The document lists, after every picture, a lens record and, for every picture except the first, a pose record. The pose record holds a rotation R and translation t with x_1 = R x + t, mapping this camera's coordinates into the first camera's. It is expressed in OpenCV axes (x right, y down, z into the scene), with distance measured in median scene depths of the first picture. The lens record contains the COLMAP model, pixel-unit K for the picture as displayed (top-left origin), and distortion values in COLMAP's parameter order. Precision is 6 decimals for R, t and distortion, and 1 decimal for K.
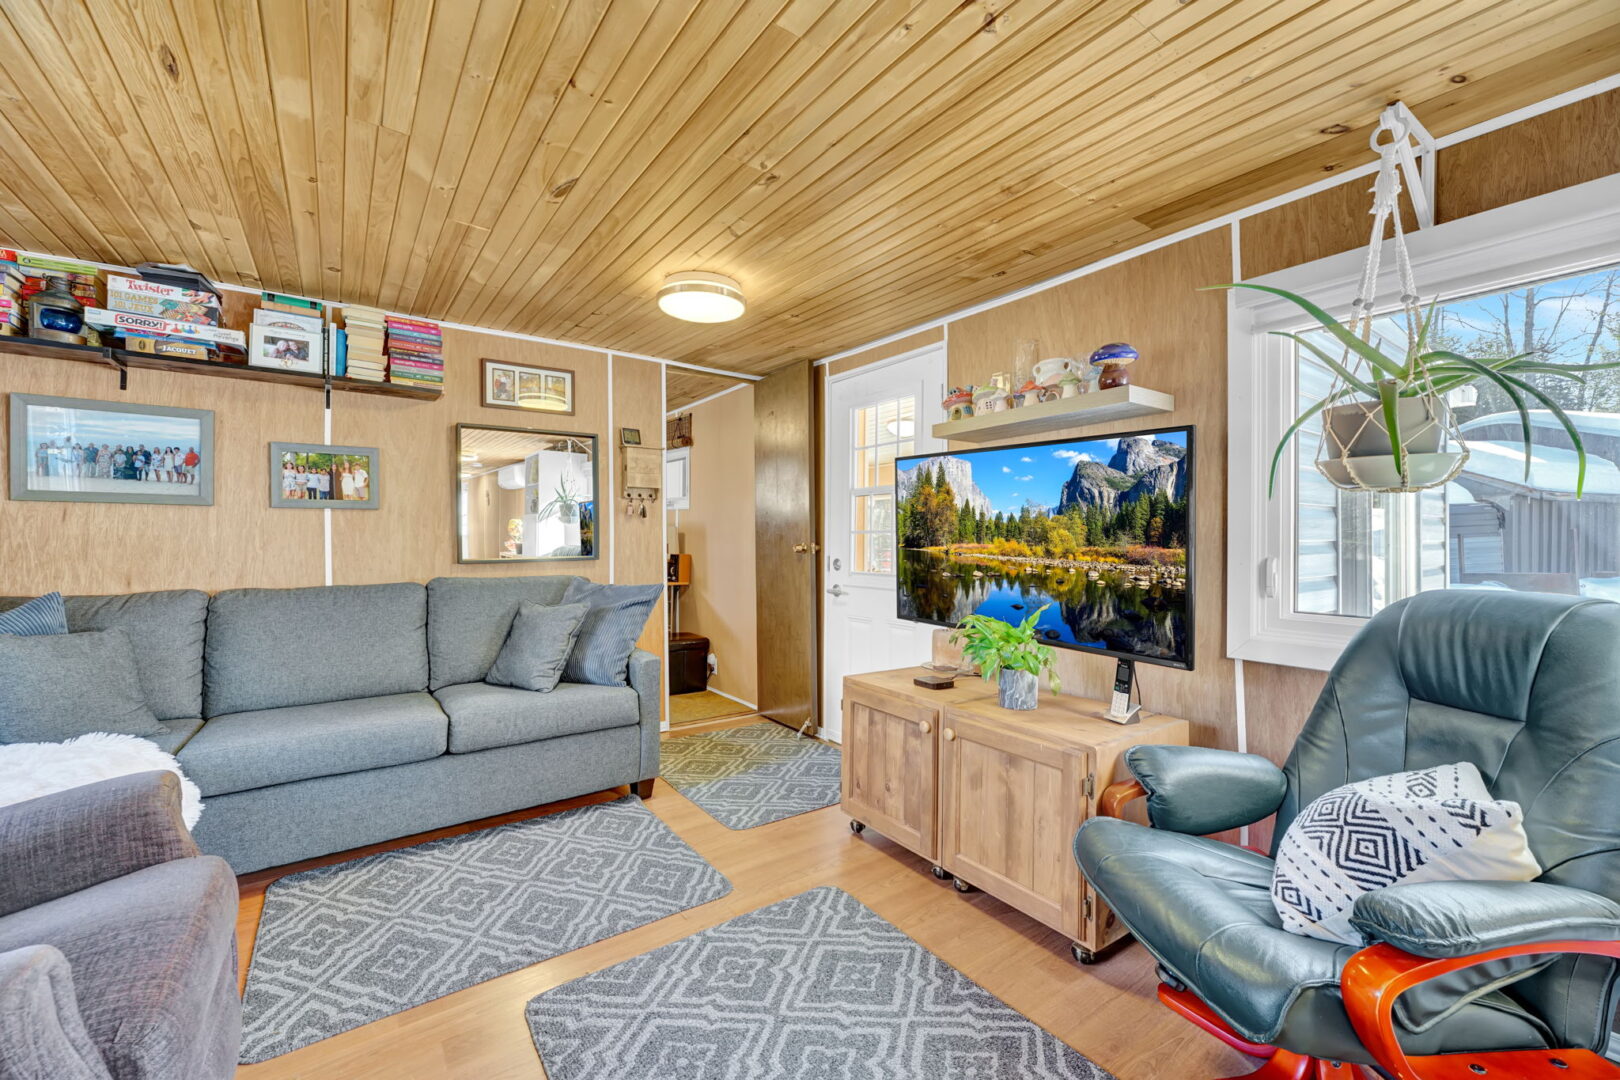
lens RADIAL K [[661.9, 0, 813.2], [0, 661.9, 539.2], [0, 0, 1]] dist [-0.004037, 0.000808]
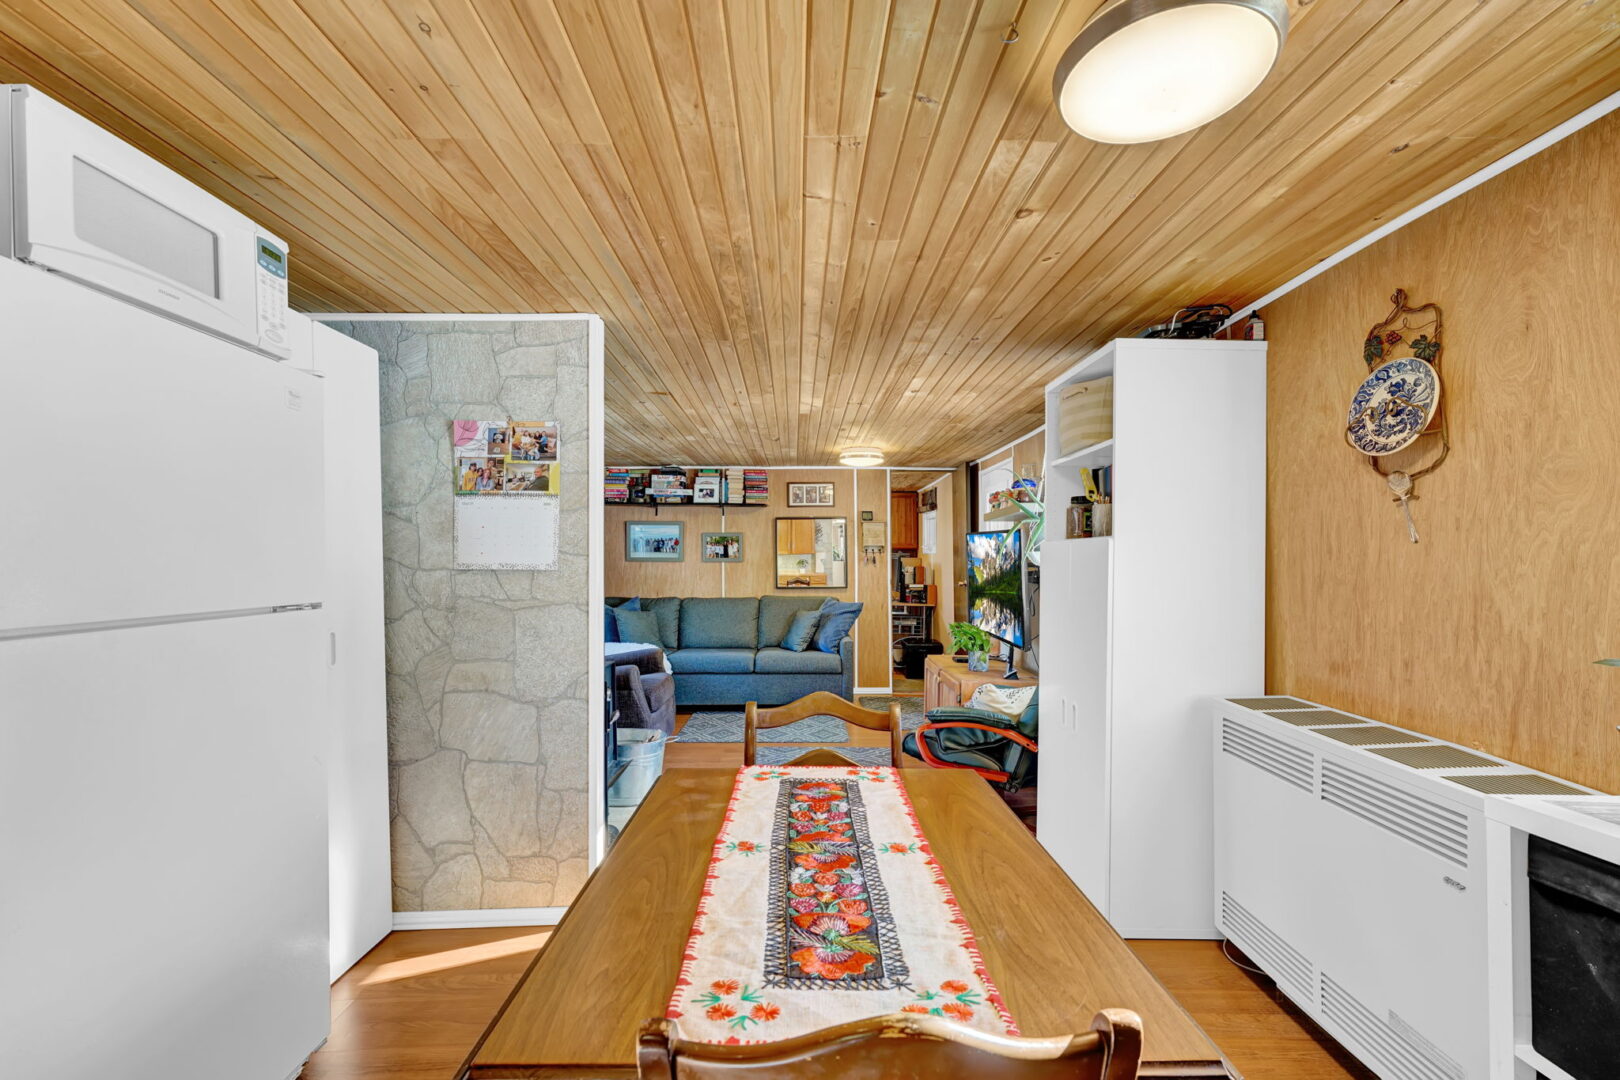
lens RADIAL K [[661.9, 0, 797.3], [0, 661.9, 559.0], [0, 0, 1]] dist [-0.004037, 0.000808]
pose [[0.813590, -0.004077, -0.581424, 0.782914], [-0.001371, 0.999959, -0.008930, -0.039339], [0.581437, 0.008062, 0.813551, -0.675164]]
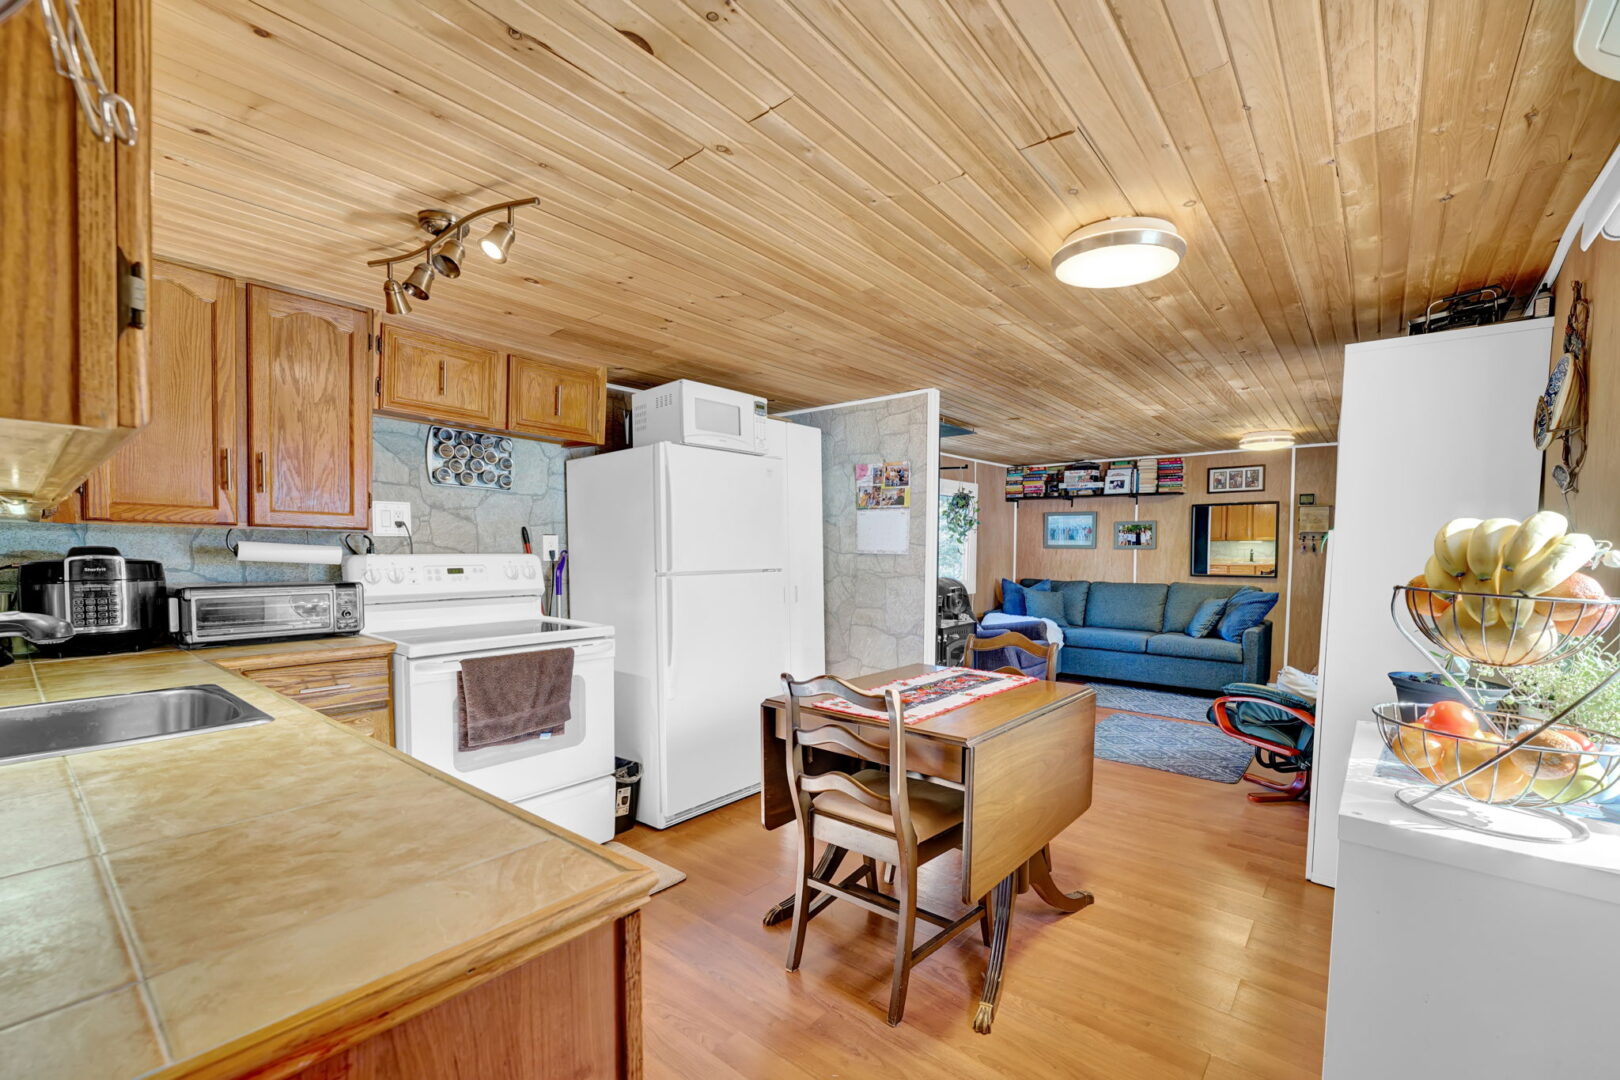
lens RADIAL K [[661.9, 0, 817.8], [0, 661.9, 584.8], [0, 0, 1]] dist [-0.004037, 0.000808]
pose [[0.253878, 0.055249, -0.965657, 1.288637], [-0.007841, 0.998452, 0.055064, -0.043392], [0.967204, -0.006407, 0.253918, -0.688271]]
